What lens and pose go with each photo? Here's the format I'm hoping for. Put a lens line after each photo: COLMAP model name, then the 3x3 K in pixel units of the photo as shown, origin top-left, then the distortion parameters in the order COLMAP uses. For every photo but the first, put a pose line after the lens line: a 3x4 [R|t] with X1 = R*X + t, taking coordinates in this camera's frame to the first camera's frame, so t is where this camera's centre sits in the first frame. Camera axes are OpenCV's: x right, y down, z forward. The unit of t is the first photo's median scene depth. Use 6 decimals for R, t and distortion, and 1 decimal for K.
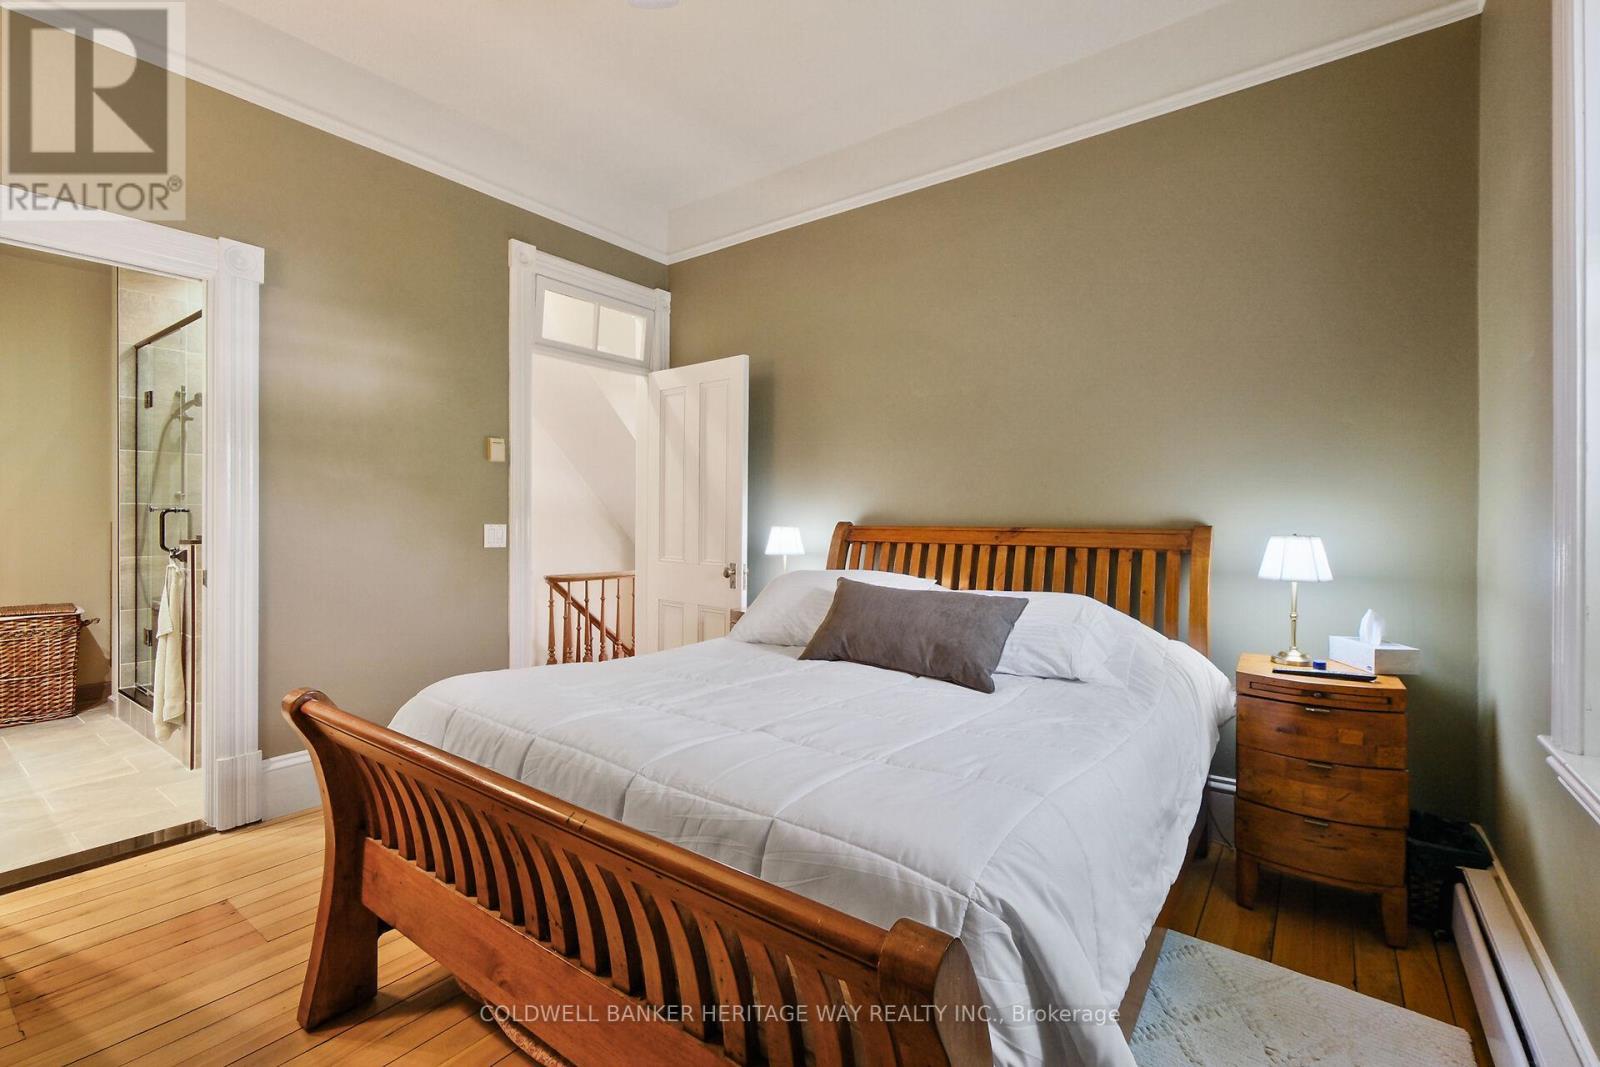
lens RADIAL K [[709.6, 0, 802.2], [0, 709.6, 523.9], [0, 0, 1]] dist [0.002612, -0.000191]
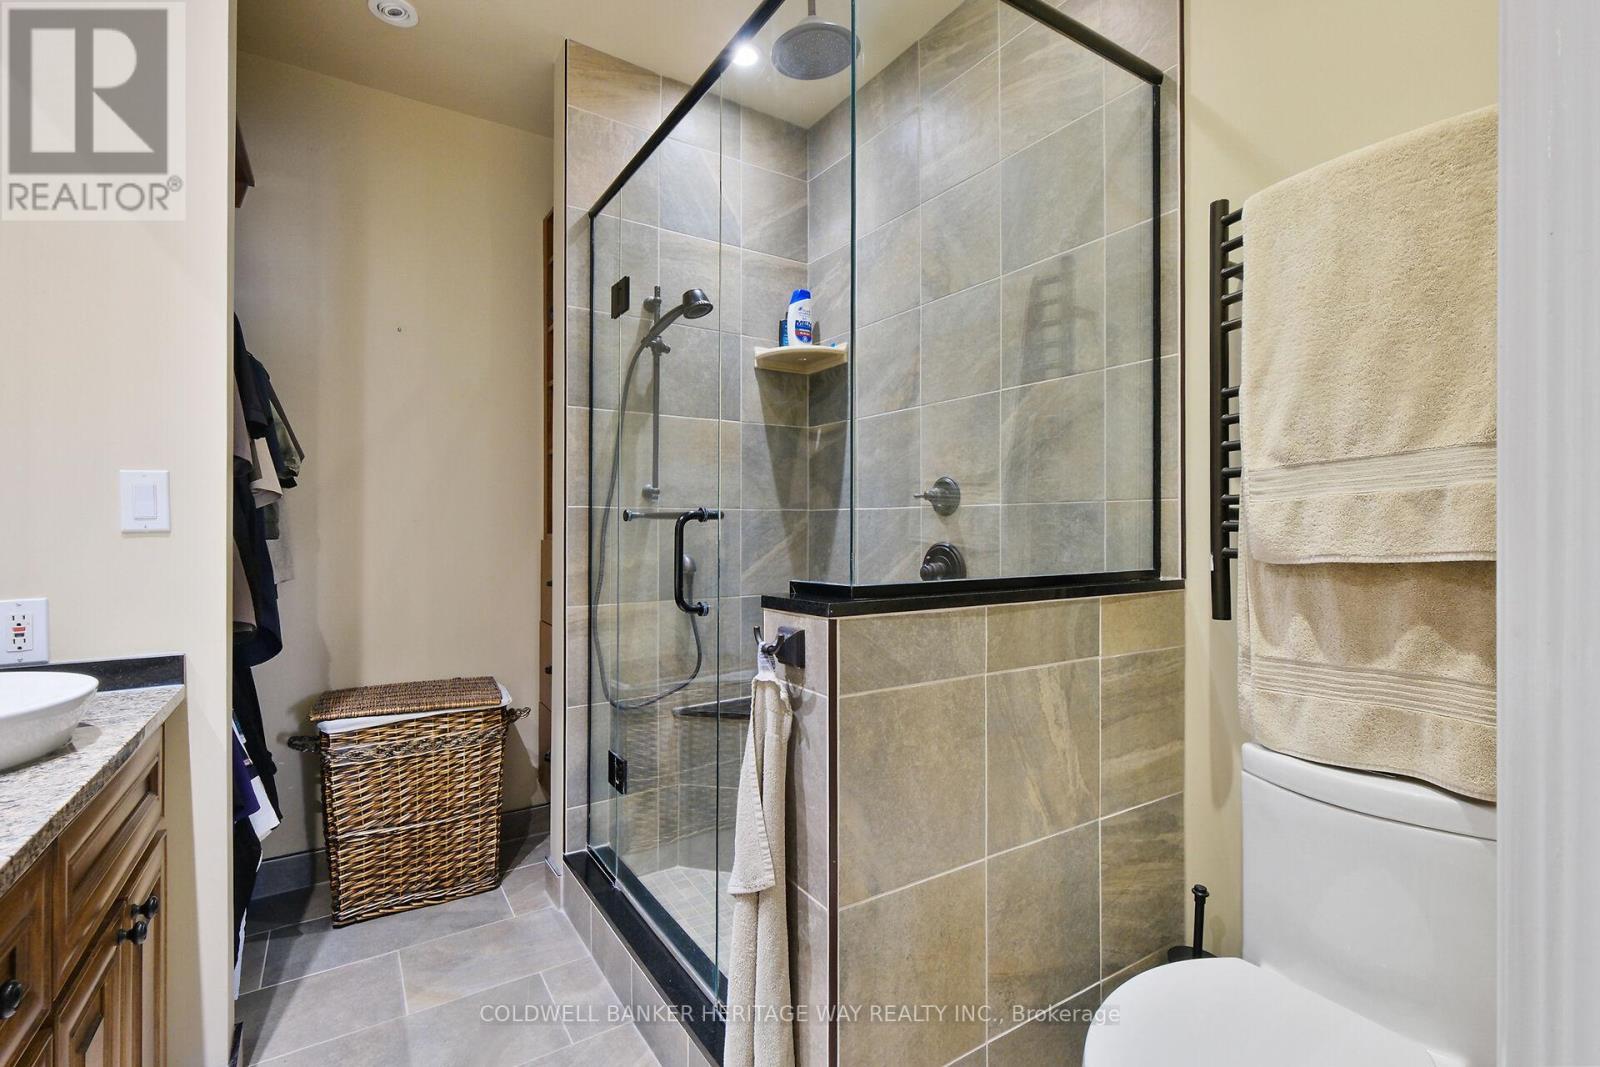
lens RADIAL K [[709.6, 0, 795.4], [0, 709.6, 533.4], [0, 0, 1]] dist [0.002612, -0.000191]
pose [[0.935874, -0.002991, -0.352323, -0.605737], [-0.000104, 0.999962, -0.008765, -0.004299], [0.352336, 0.008239, 0.935837, 0.556528]]
